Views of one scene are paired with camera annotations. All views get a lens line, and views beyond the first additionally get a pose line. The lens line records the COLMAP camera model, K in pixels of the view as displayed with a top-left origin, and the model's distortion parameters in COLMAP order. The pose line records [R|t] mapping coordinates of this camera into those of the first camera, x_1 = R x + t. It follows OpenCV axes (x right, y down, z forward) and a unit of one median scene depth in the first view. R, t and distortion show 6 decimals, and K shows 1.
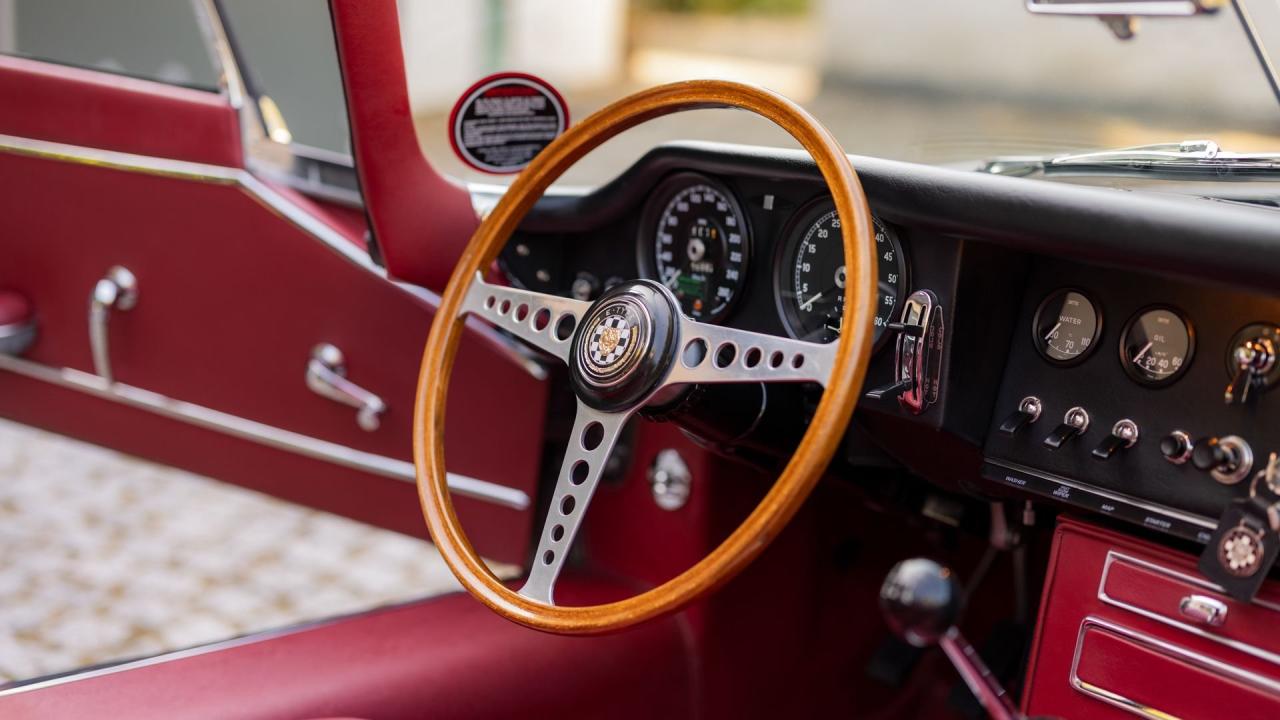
lens RADIAL K [[1874.2, 0, 640.0], [0, 1874.2, 360.0], [0, 0, 1]] dist [-0.018320, -0.075497]
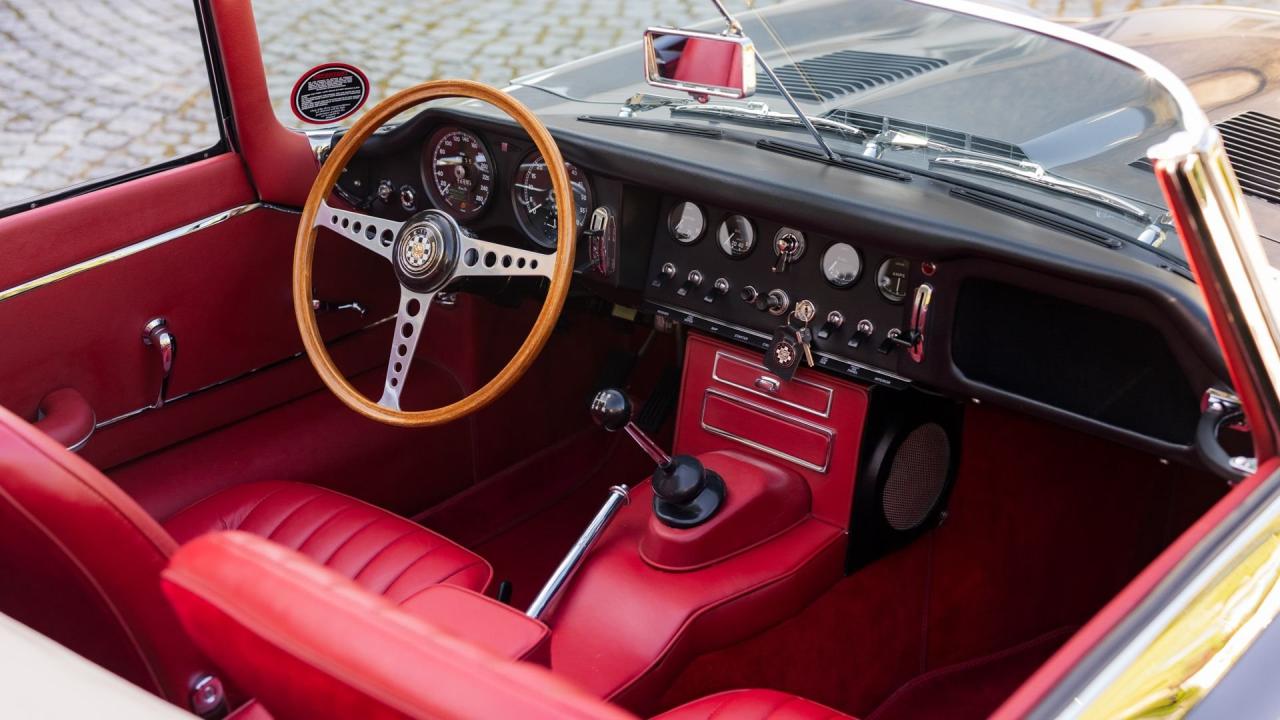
lens RADIAL K [[1874.2, 0, 640.0], [0, 1874.2, 360.0], [0, 0, 1]] dist [-0.018320, -0.075497]
pose [[0.984608, -0.094046, 0.147320, -0.076927], [0.063699, 0.978006, 0.198610, -0.234136], [-0.162758, -0.186168, 0.968943, -0.664851]]
